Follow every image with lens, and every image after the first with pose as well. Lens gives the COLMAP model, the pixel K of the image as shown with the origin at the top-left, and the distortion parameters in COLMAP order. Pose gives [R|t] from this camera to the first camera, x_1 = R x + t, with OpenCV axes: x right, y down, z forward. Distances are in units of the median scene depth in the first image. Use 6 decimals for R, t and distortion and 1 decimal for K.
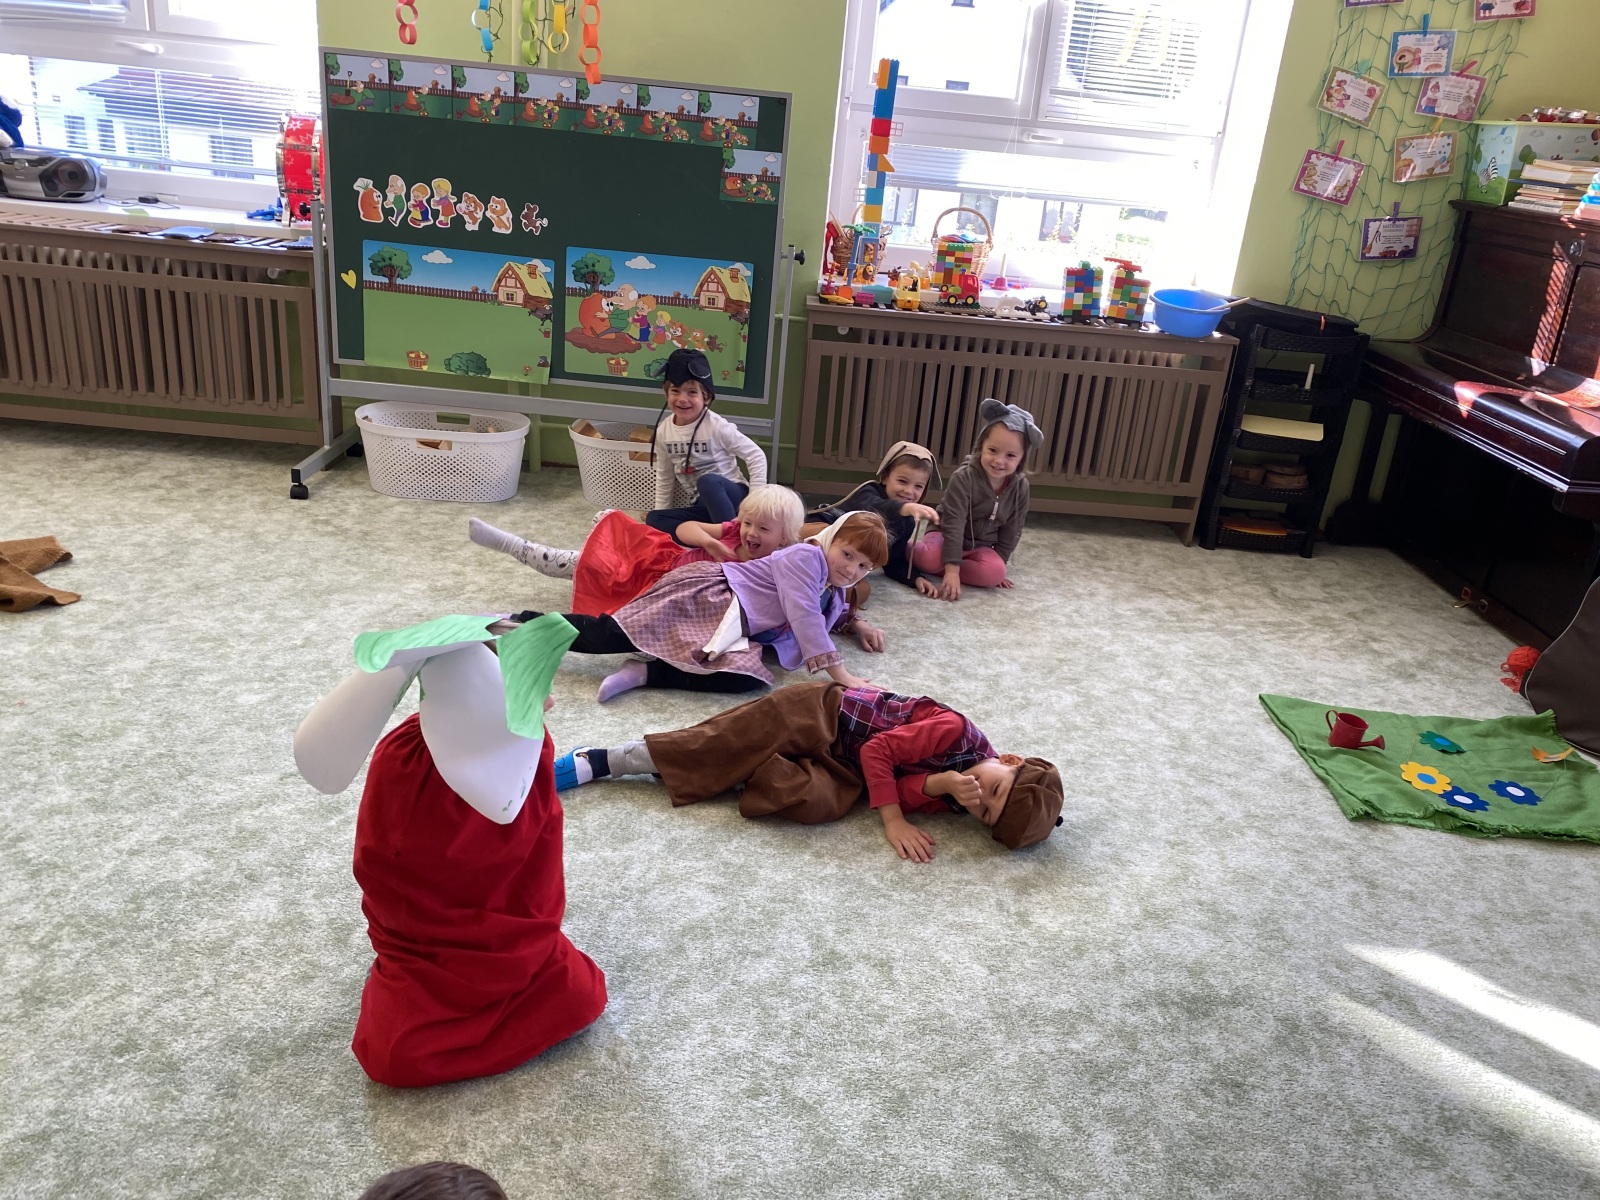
lens RADIAL K [[1216.3, 0, 791.8], [0, 1216.3, 598.4], [0, 0, 1]] dist [0.007947, -0.005913]
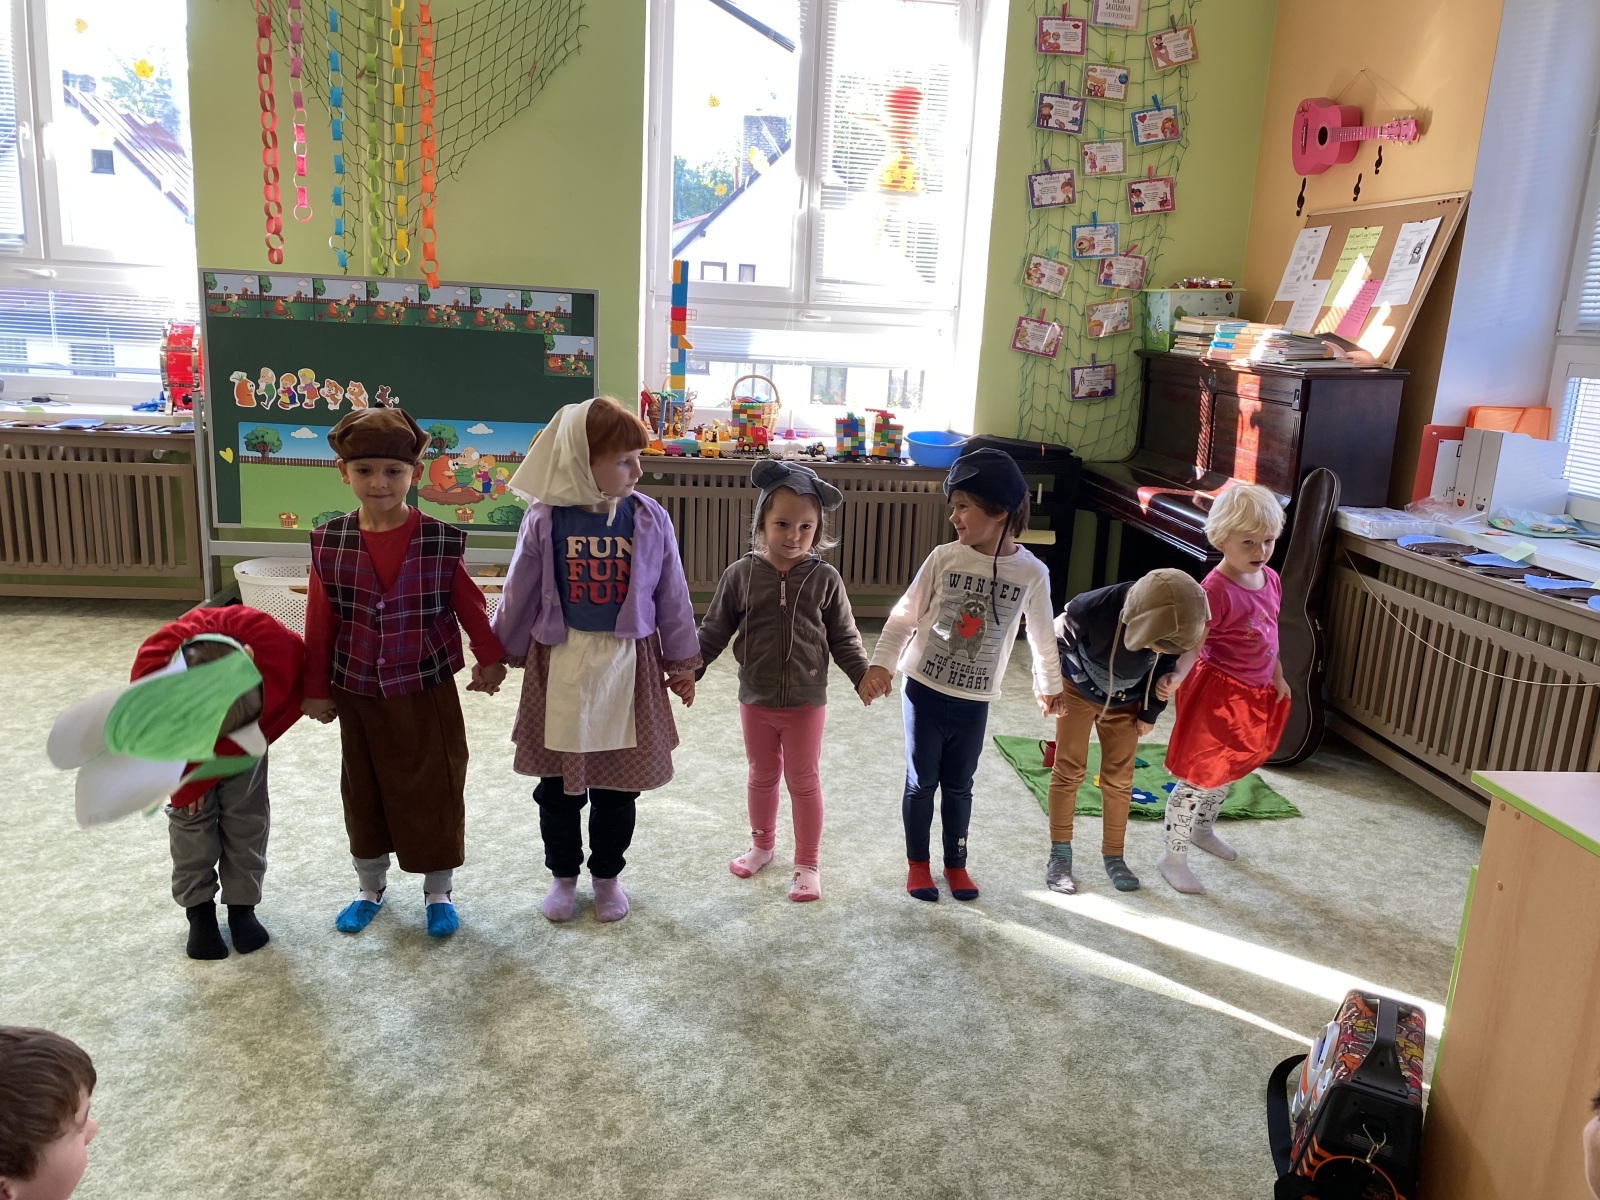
lens RADIAL K [[1231.8, 0, 800.0], [0, 1231.8, 600.0], [0, 0, 1]] dist [0.029504, -0.035595]
pose [[0.993260, -0.063383, 0.097039, 0.062095], [0.076257, 0.987867, -0.135293, 0.081706], [-0.087286, 0.141781, 0.986042, -0.209949]]
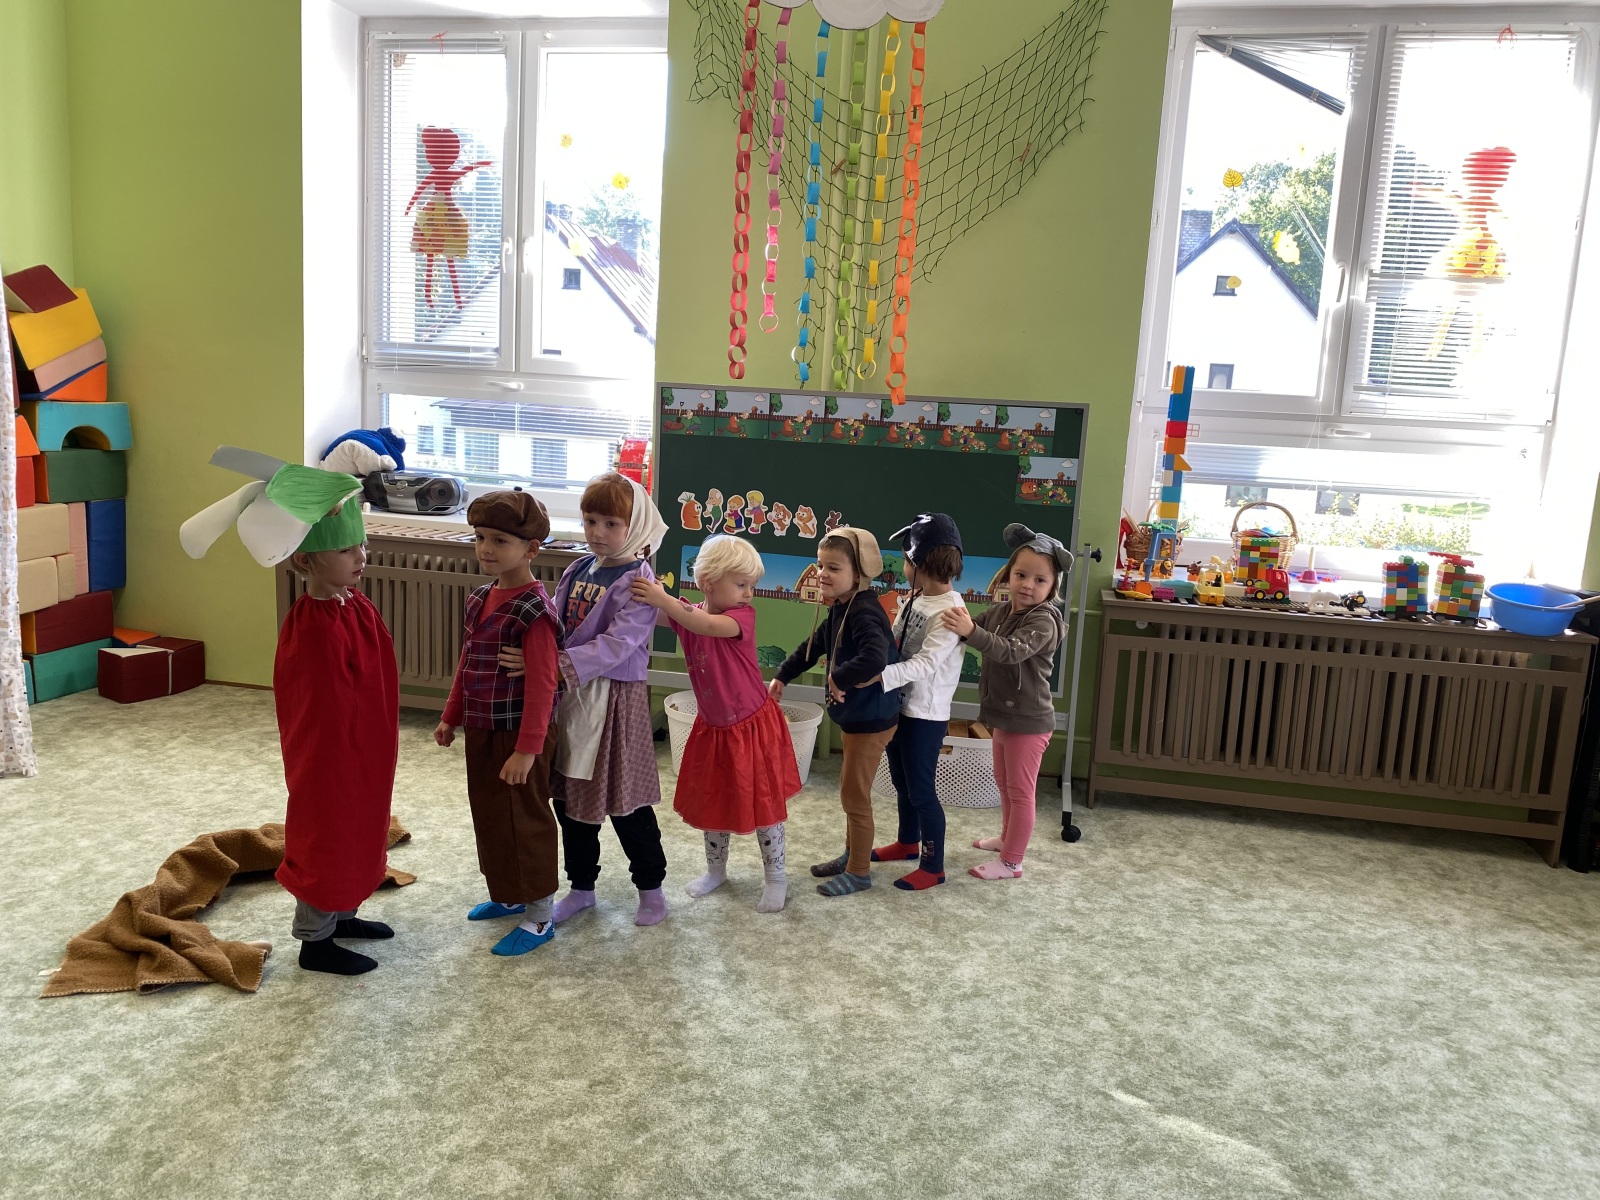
lens RADIAL K [[1210.8, 0, 773.5], [0, 1210.8, 585.5], [0, 0, 1]] dist [0.085506, -0.163181]
pose [[0.975080, -0.005787, -0.221777, -0.032289], [-0.044303, 0.974445, -0.220212, -0.024521], [0.217384, 0.224550, 0.949906, -0.006325]]
